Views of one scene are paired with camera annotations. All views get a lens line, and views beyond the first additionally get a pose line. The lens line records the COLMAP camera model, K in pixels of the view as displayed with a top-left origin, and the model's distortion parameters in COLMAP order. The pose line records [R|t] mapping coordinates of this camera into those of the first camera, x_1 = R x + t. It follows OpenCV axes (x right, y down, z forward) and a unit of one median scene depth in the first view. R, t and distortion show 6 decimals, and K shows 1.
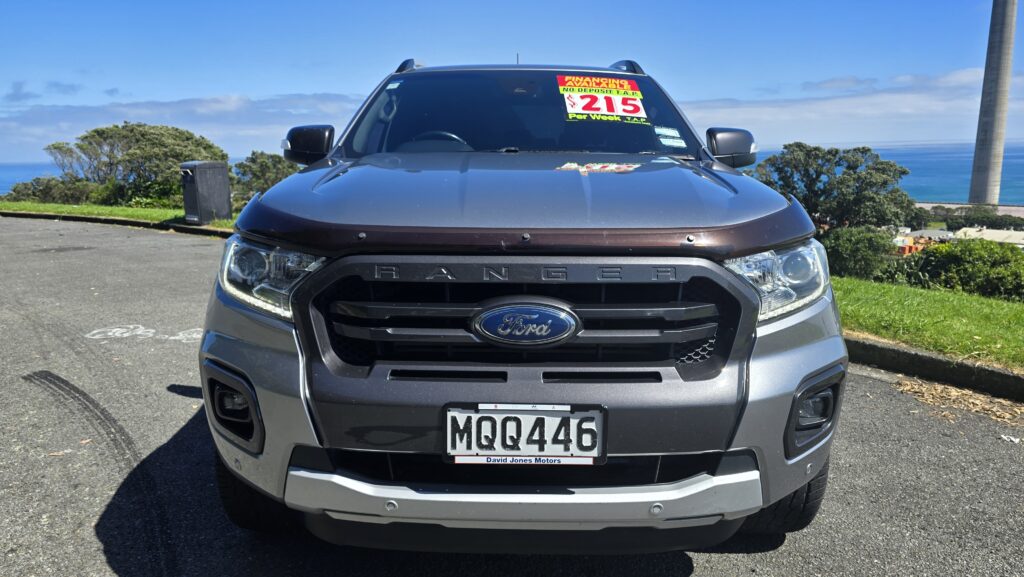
lens RADIAL K [[698.3, 0, 512.0], [0, 698.3, 288.5], [0, 0, 1]] dist [0.062697, -0.001938]
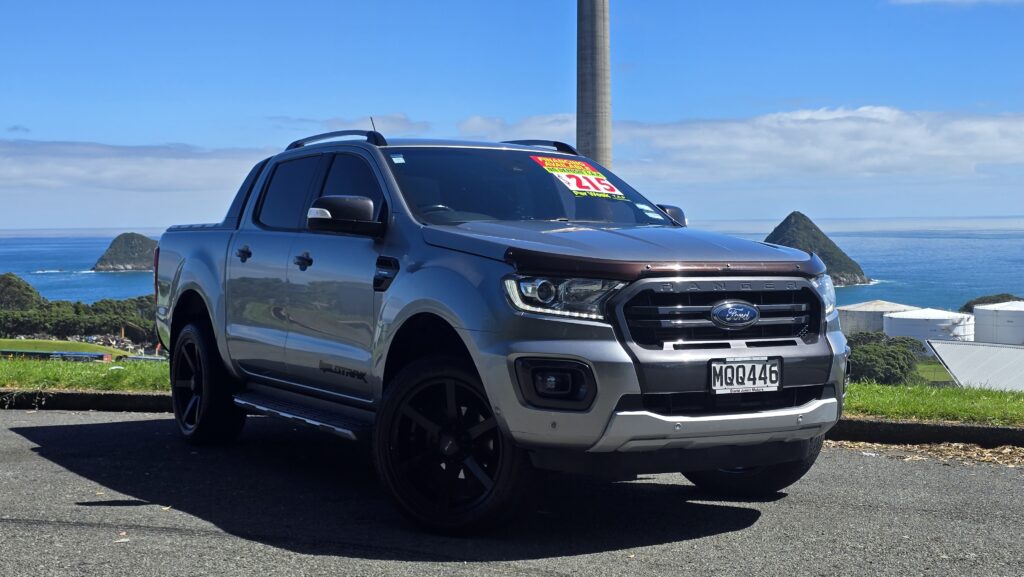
lens RADIAL K [[1417.8, 0, 512.0], [0, 1417.8, 288.5], [0, 0, 1]] dist [0.265426, -0.748438]
pose [[0.851209, -0.014566, 0.524624, -2.365298], [0.096284, 0.986983, -0.128820, 0.398025], [-0.515918, 0.160166, 0.841531, -1.756715]]
